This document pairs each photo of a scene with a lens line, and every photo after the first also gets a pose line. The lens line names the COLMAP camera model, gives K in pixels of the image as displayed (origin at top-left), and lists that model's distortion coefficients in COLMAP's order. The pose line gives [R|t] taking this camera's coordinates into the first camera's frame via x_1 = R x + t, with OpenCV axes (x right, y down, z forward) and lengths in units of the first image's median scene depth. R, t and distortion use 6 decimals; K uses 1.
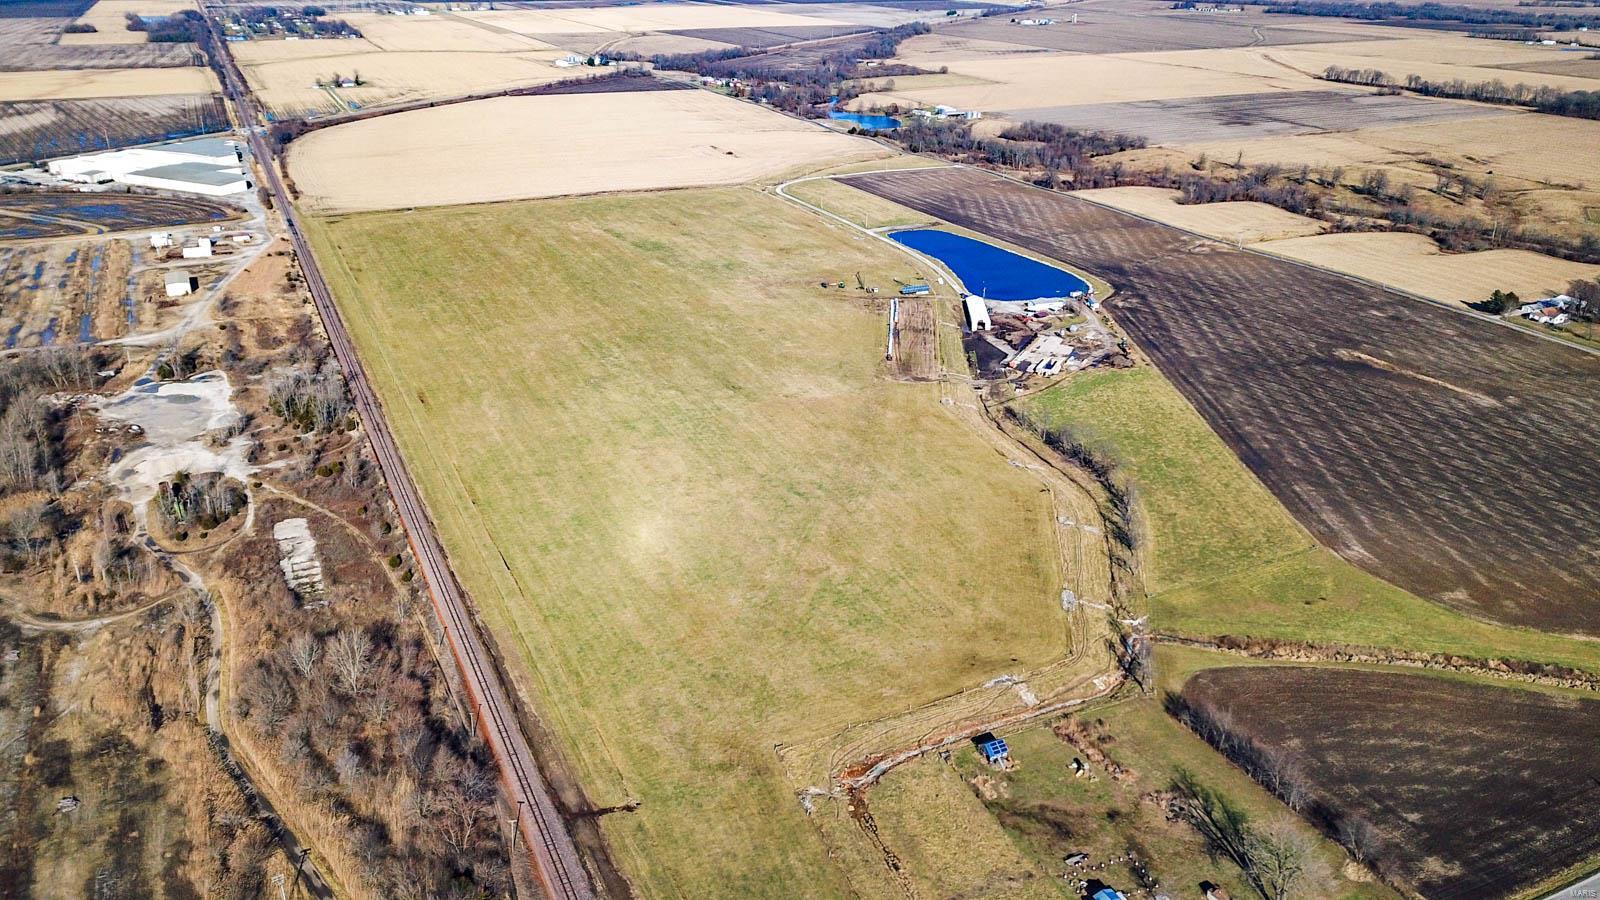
lens RADIAL K [[1233.4, 0, 800.0], [0, 1233.4, 450.0], [0, 0, 1]] dist [0.021369, -0.004517]
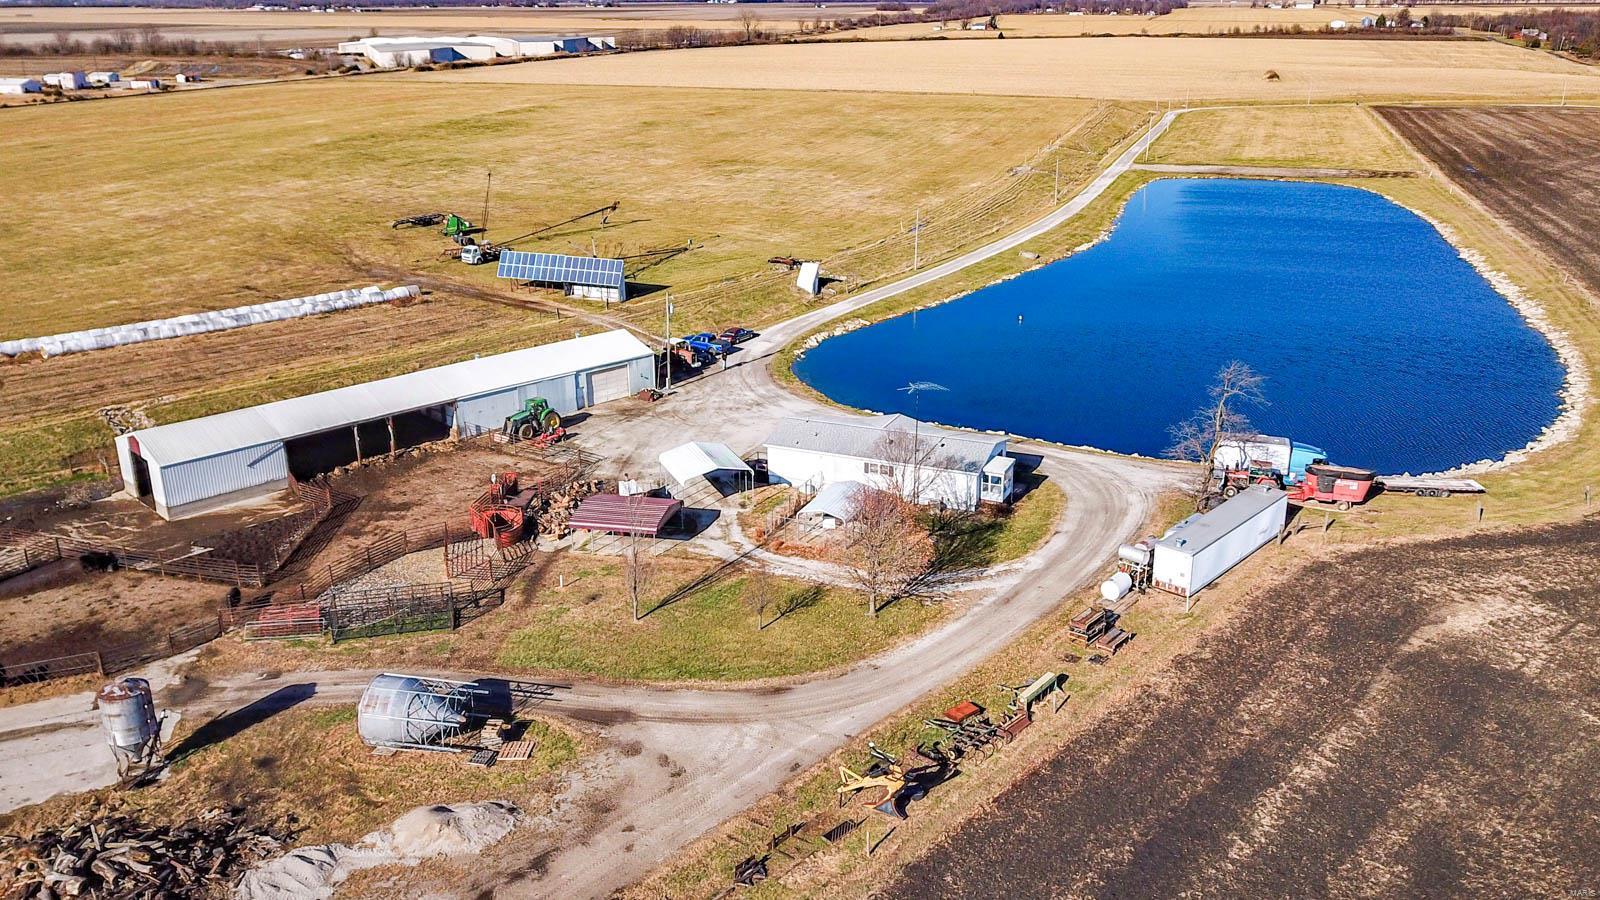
lens RADIAL K [[1319.9, 0, 822.5], [0, 1319.9, 449.8], [0, 0, 1]] dist [0.023504, -0.006111]
pose [[0.741512, 0.212972, -0.636241, 0.312958], [-0.253103, 0.967013, 0.028713, -0.131588], [0.621368, 0.139744, 0.770956, 0.944775]]
